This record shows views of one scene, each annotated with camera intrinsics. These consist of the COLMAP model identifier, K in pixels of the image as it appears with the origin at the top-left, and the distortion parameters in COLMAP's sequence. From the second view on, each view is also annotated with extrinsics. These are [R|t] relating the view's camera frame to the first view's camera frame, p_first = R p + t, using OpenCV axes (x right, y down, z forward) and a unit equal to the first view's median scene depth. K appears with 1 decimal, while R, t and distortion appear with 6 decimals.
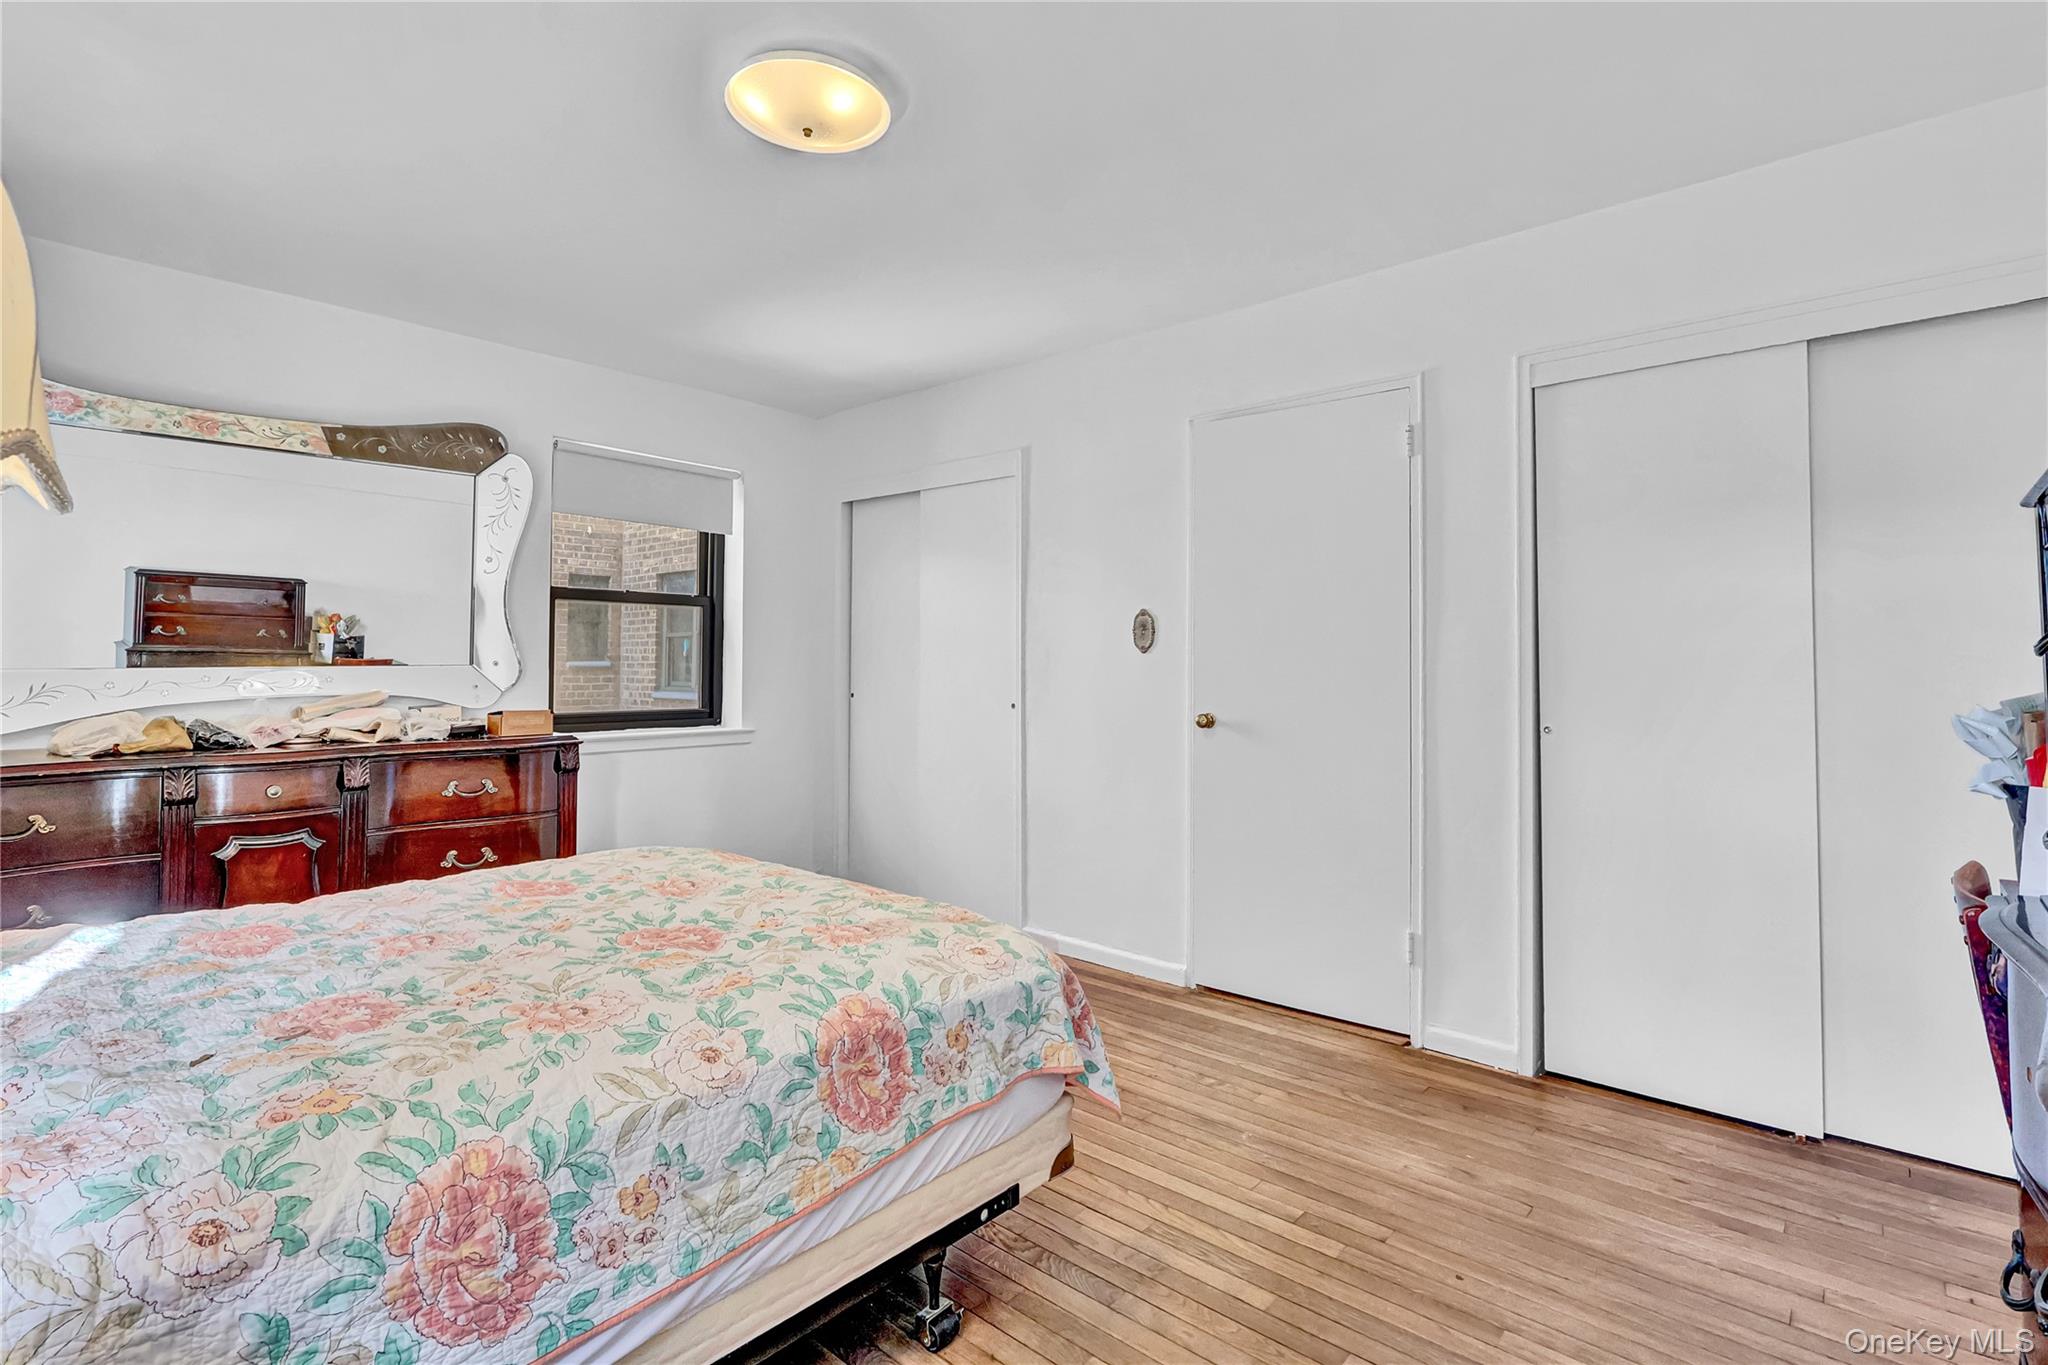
lens RADIAL K [[950.0, 0, 1024.6], [0, 950.0, 675.2], [0, 0, 1]] dist [-0.001828, 0.000262]
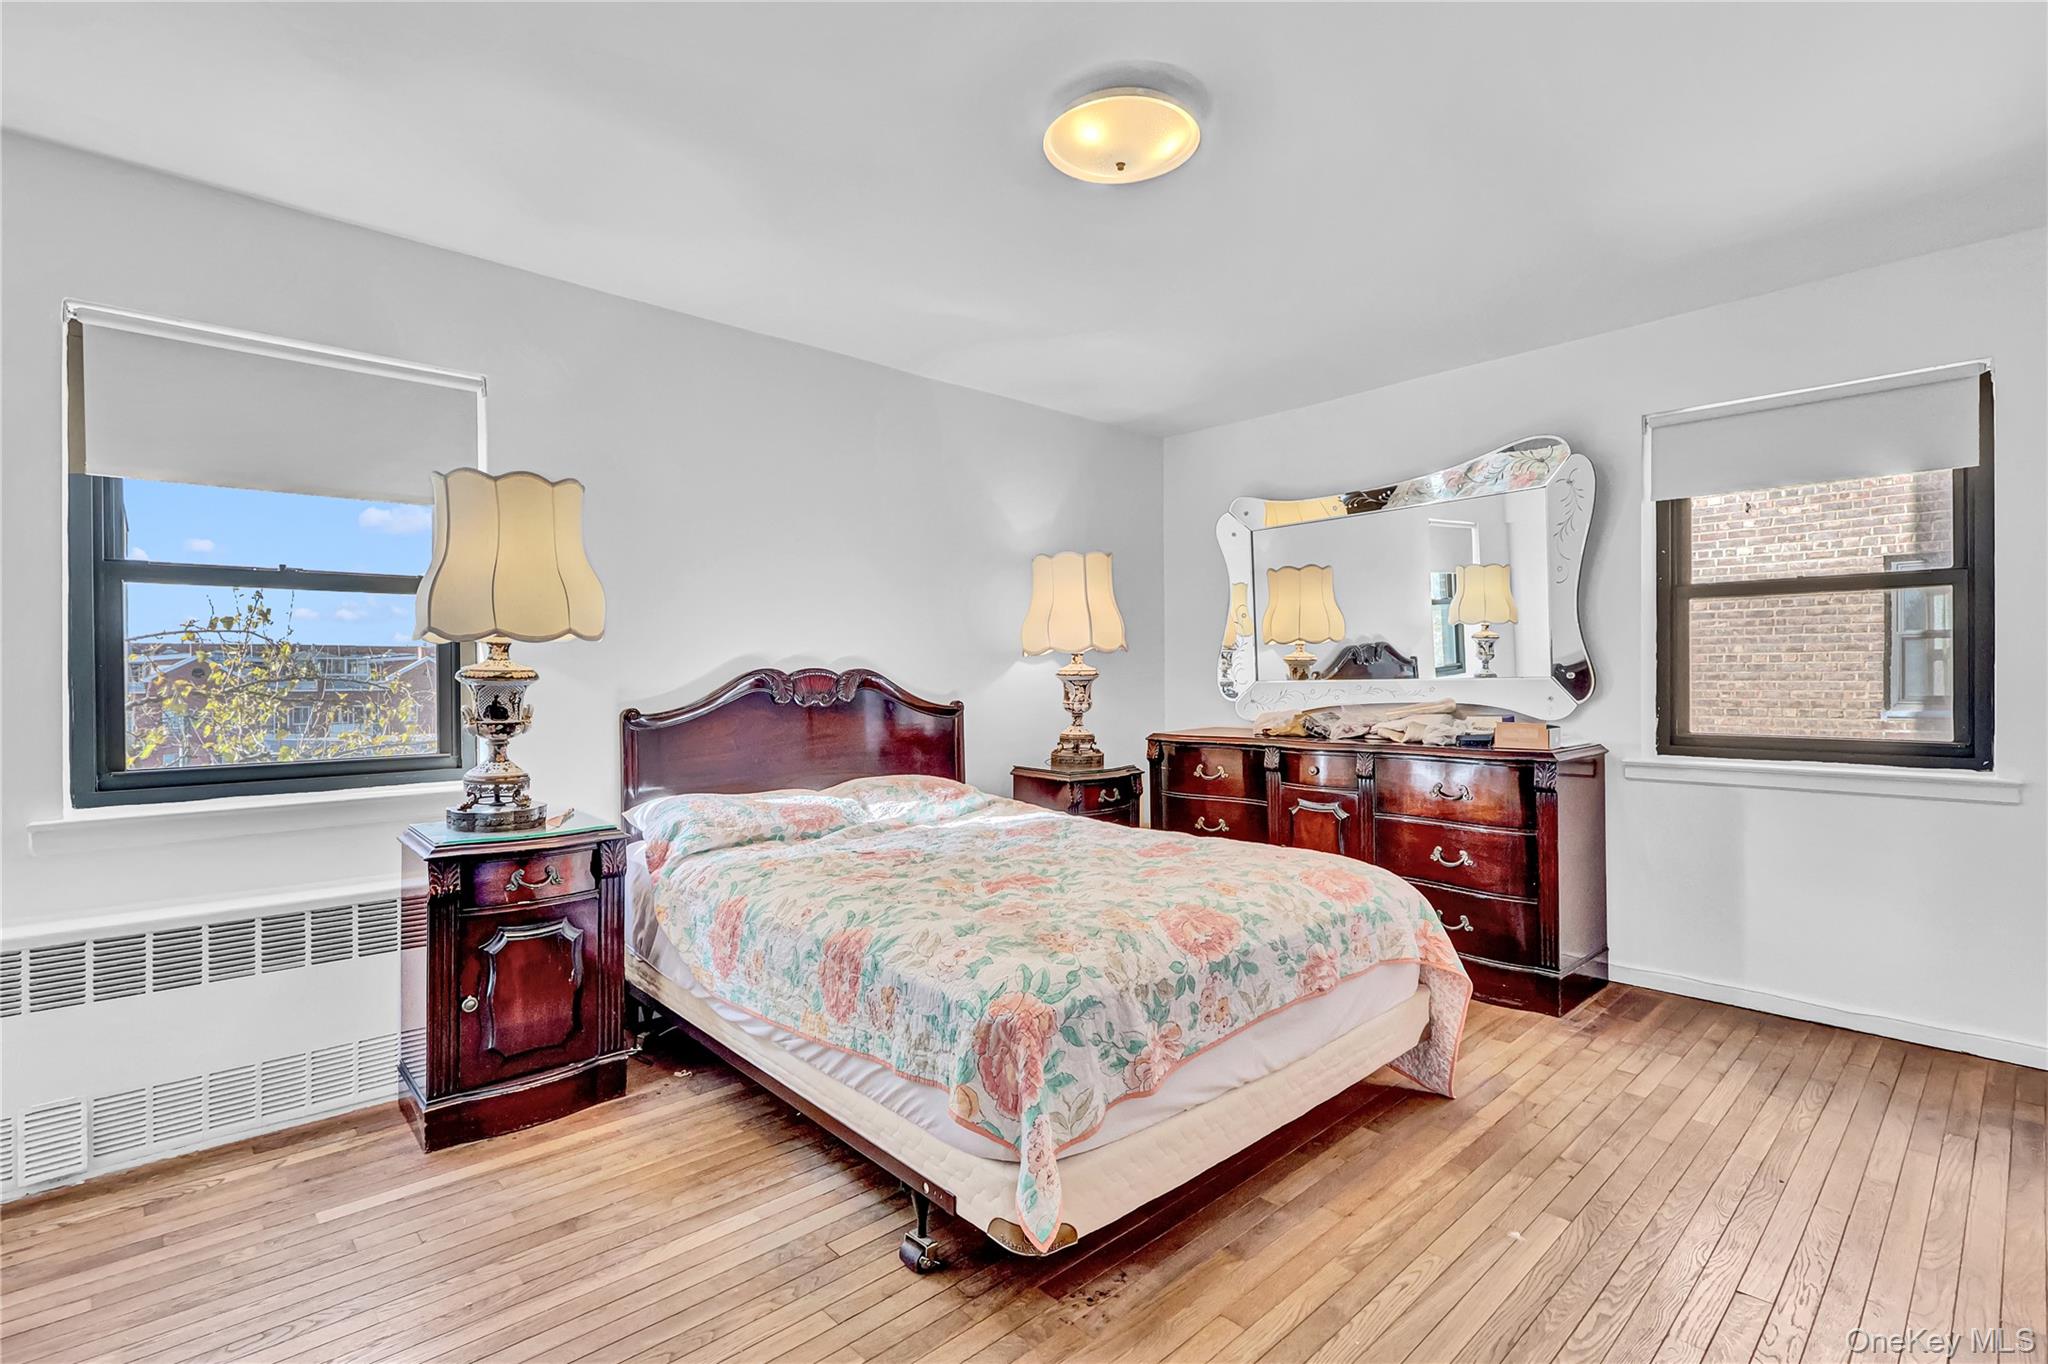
lens RADIAL K [[950.0, 0, 1024.6], [0, 950.0, 674.7], [0, 0, 1]] dist [-0.001828, 0.000262]
pose [[-0.101789, -0.004420, -0.994796, 1.003497], [-0.004144, 0.999983, -0.004019, -0.014250], [0.994797, 0.003713, -0.101806, 1.191962]]
